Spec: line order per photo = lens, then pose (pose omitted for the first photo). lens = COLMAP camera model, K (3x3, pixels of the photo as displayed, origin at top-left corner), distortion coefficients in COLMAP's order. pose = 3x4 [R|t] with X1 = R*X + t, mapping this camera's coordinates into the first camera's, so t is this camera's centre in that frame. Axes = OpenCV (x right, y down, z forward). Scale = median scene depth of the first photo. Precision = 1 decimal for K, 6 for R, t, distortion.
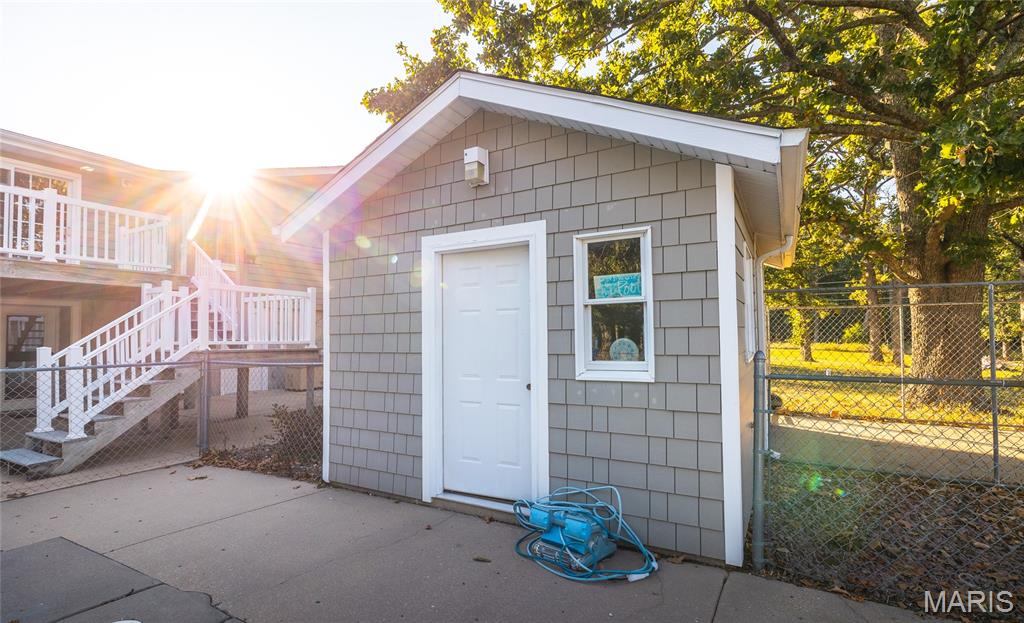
lens RADIAL K [[509.0, 0, 508.1], [0, 509.0, 319.7], [0, 0, 1]] dist [-0.004017, -0.000244]
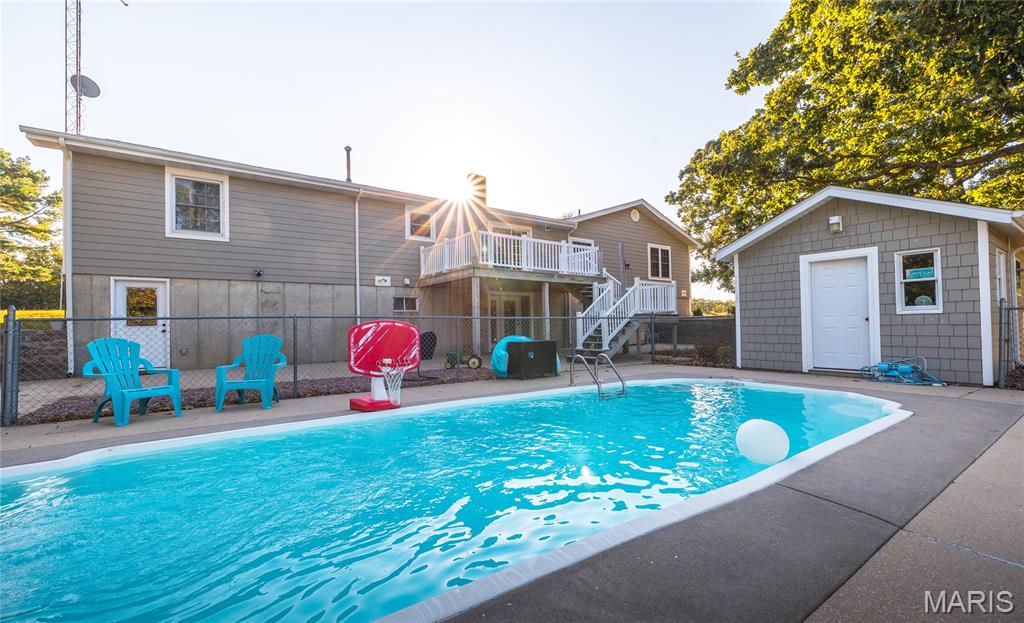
lens RADIAL K [[432.4, 0, 520.0], [0, 432.4, 317.0], [0, 0, 1]] dist [0.002588, 0.000576]
pose [[0.926577, -0.010049, -0.375971, -0.720099], [0.018099, 0.999676, 0.017885, 0.062338], [0.375669, -0.023376, 0.926459, -1.496720]]
